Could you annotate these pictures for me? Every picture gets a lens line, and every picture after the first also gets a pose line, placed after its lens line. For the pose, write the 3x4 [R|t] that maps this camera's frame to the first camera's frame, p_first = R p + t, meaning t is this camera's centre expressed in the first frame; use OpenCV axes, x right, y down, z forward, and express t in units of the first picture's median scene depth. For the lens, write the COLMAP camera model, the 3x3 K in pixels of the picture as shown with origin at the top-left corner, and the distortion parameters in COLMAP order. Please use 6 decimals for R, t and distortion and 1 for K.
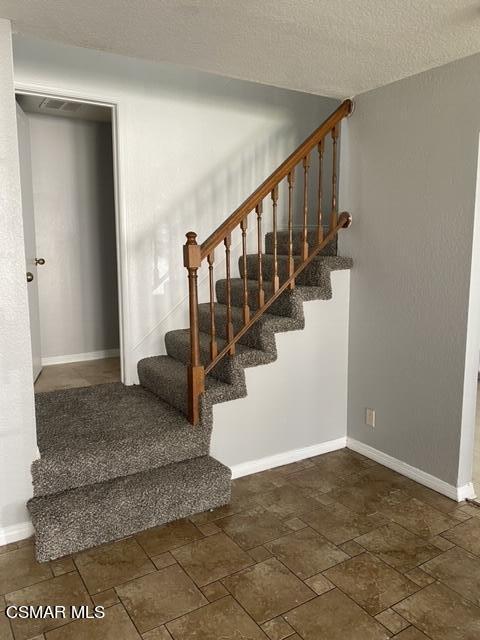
lens RADIAL K [[494.9, 0, 242.9], [0, 494.9, 317.7], [0, 0, 1]] dist [0.069119, -0.014937]
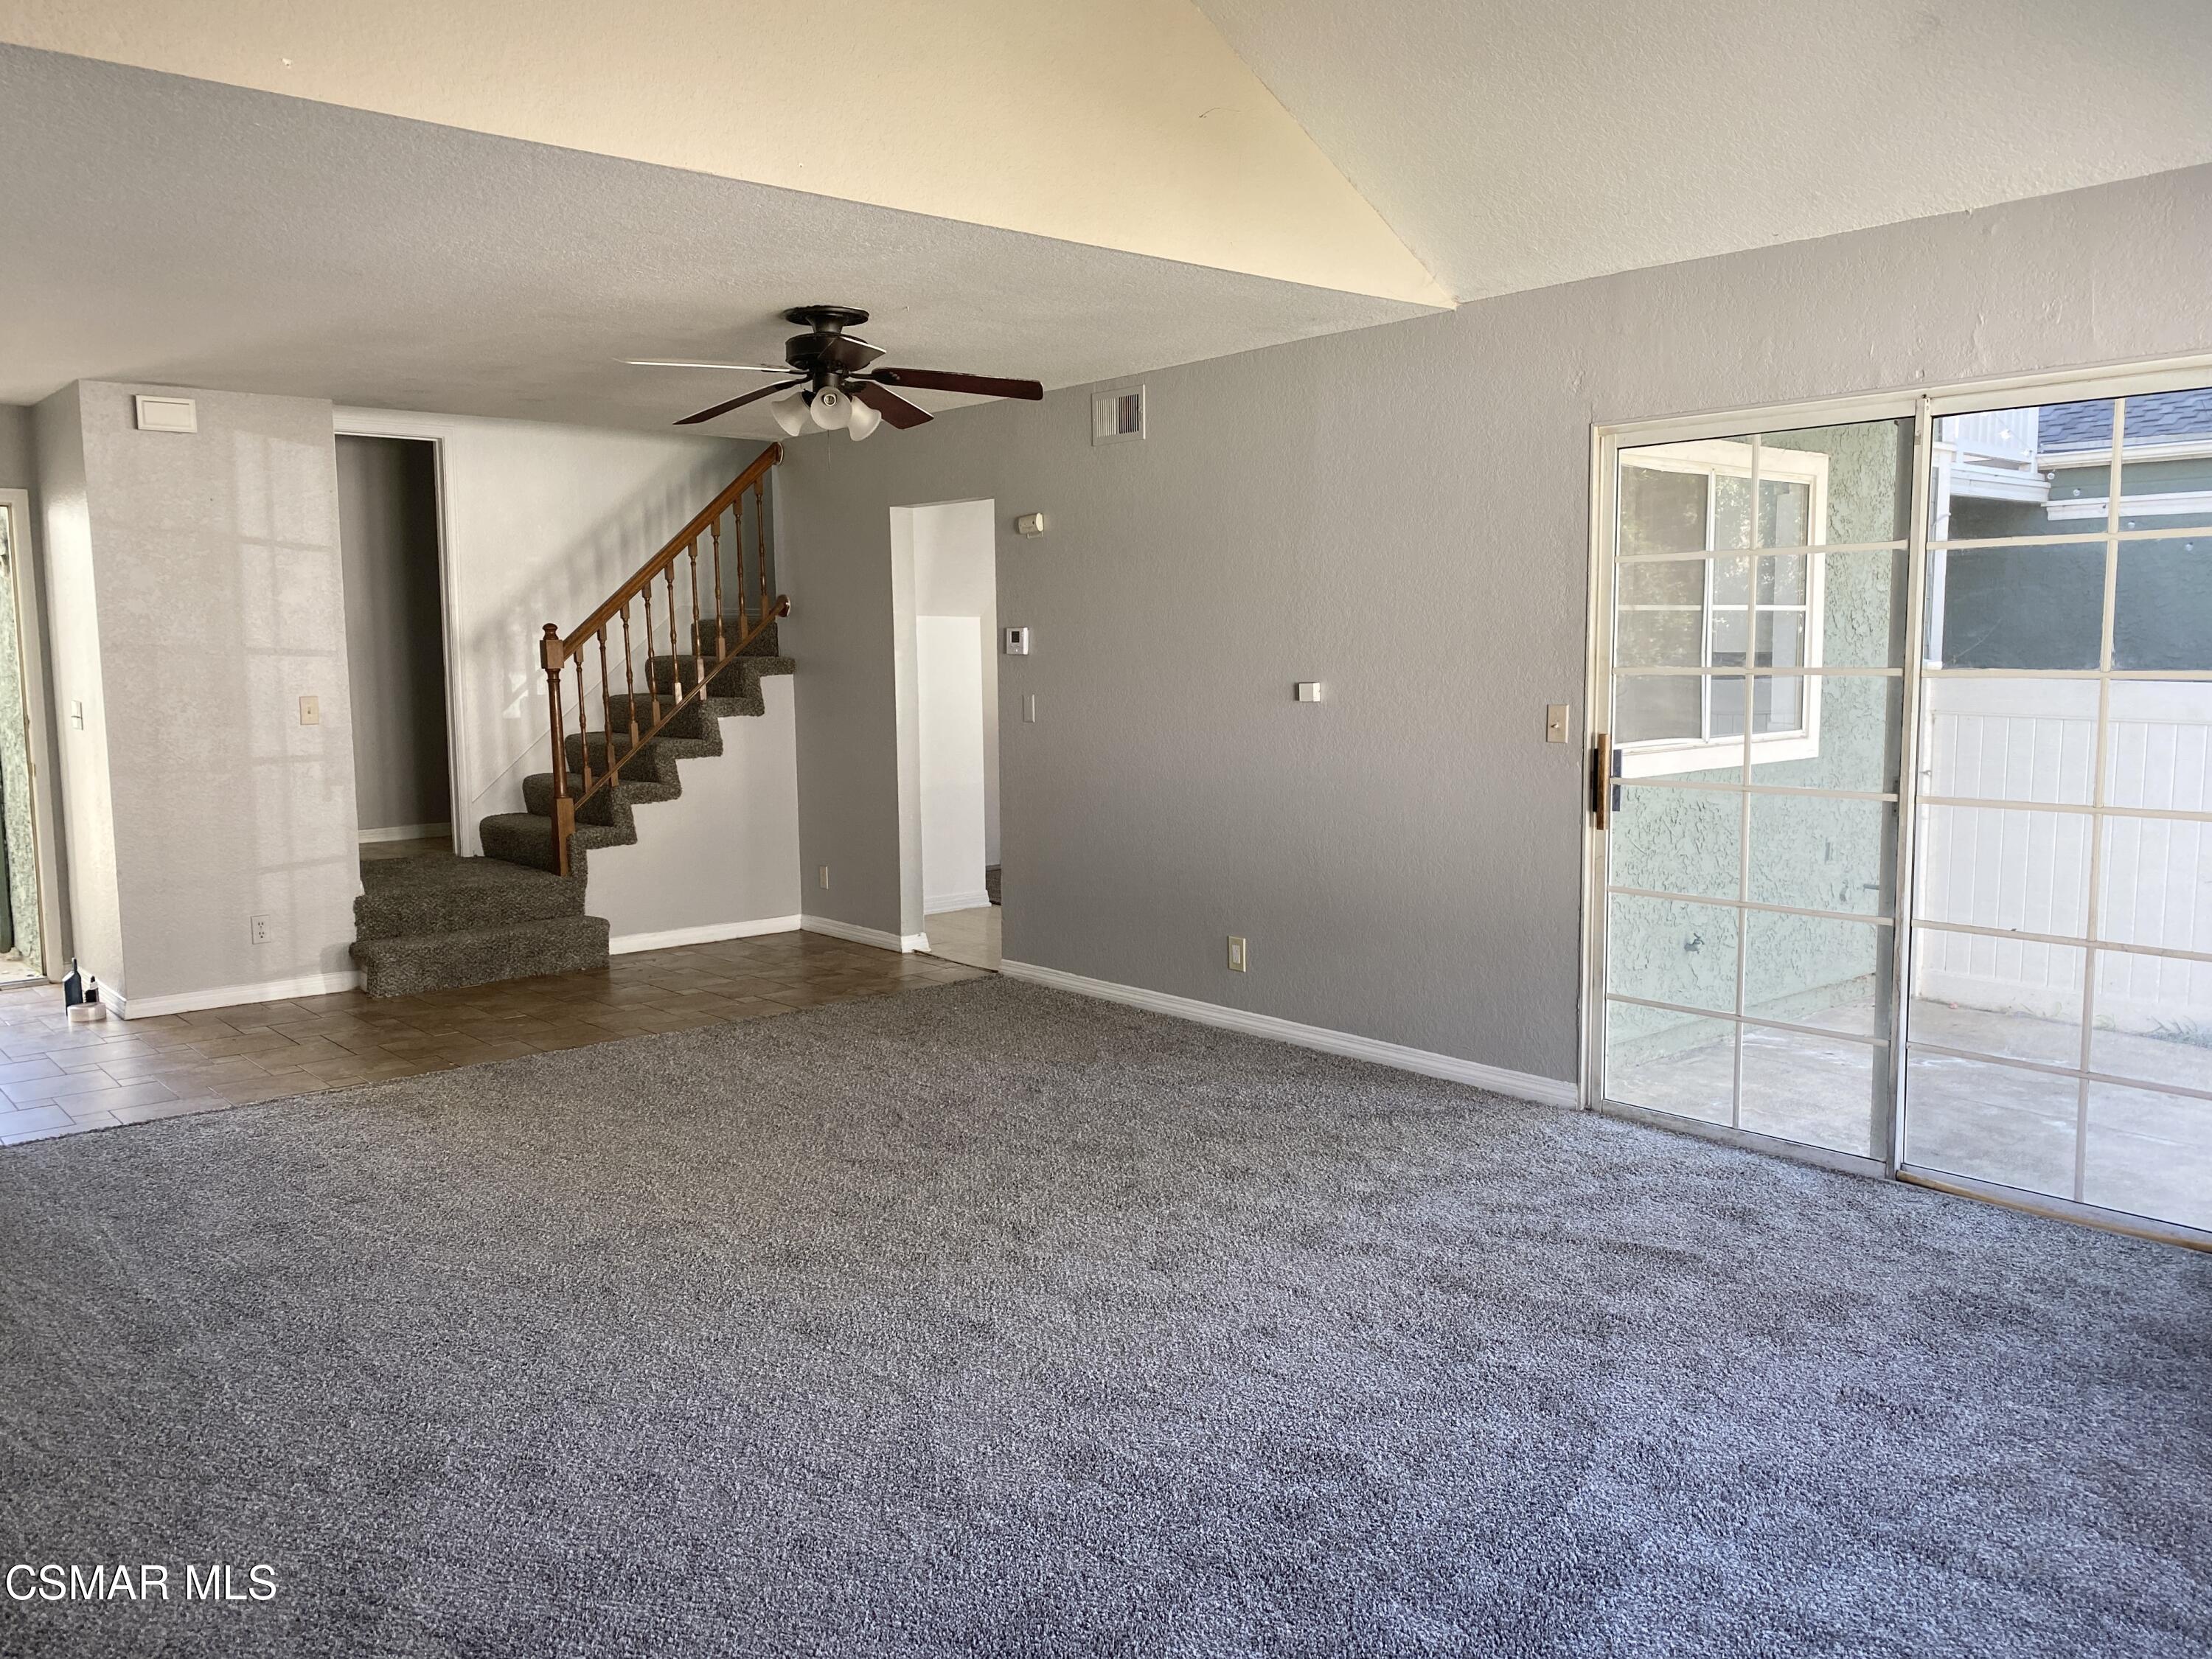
lens RADIAL K [[1710.4, 0, 1103.0], [0, 1710.4, 840.1], [0, 0, 1]] dist [0.069119, -0.014937]
pose [[0.988757, -0.028000, 0.146886, 0.304286], [0.033368, 0.998858, -0.034207, 0.252584], [-0.145760, 0.038724, 0.988562, -1.569787]]
